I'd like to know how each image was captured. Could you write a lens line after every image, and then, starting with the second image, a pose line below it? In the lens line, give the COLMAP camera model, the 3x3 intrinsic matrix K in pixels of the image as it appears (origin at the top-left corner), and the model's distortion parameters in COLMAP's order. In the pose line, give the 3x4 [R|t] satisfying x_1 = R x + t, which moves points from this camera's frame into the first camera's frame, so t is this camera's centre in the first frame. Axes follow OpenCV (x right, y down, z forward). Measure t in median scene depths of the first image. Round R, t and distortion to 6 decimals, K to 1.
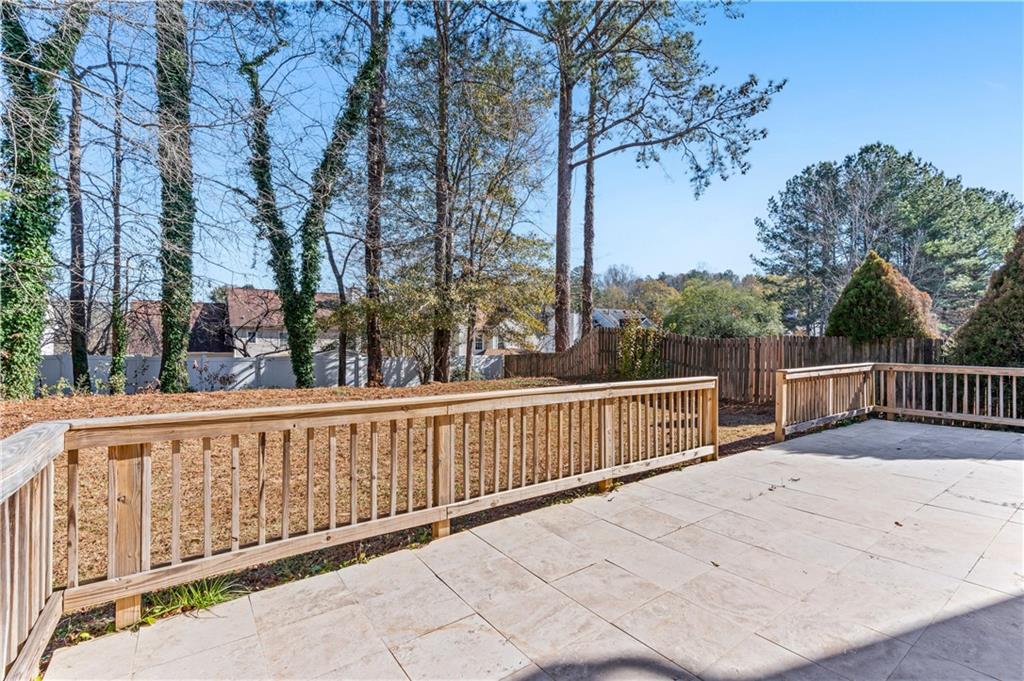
lens RADIAL K [[462.1, 0, 512.8], [0, 462.1, 337.6], [0, 0, 1]] dist [-0.001901, -0.000377]
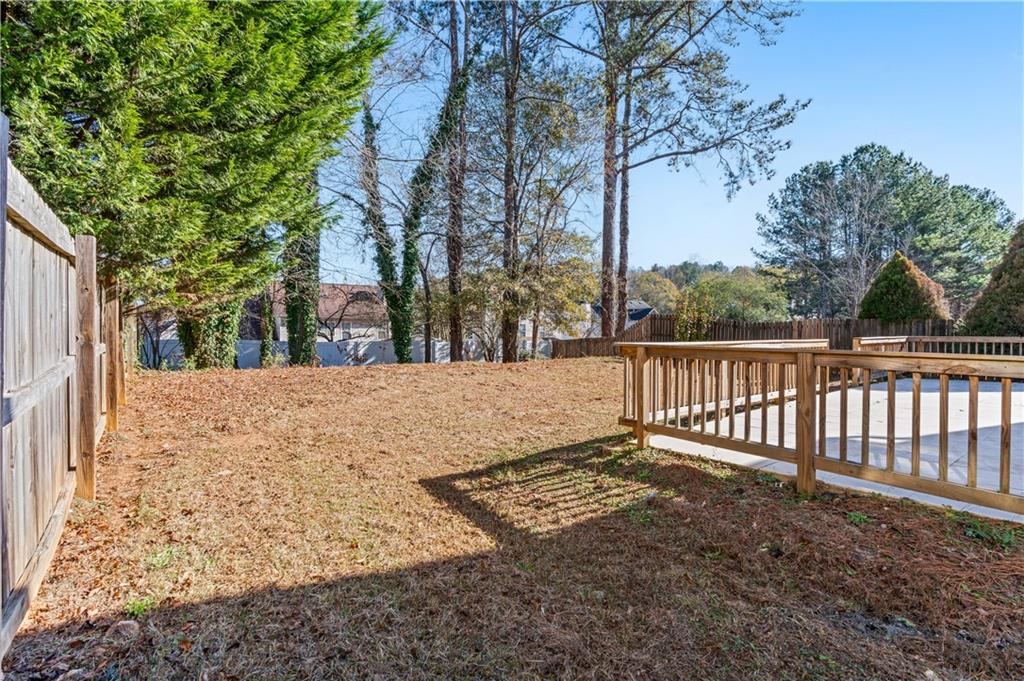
lens RADIAL K [[462.1, 0, 508.1], [0, 462.1, 338.8], [0, 0, 1]] dist [-0.001901, -0.000377]
pose [[0.999759, -0.004463, 0.021501, -0.154721], [0.004016, 0.999775, 0.020811, 0.011181], [-0.021590, -0.020720, 0.999552, -0.120409]]
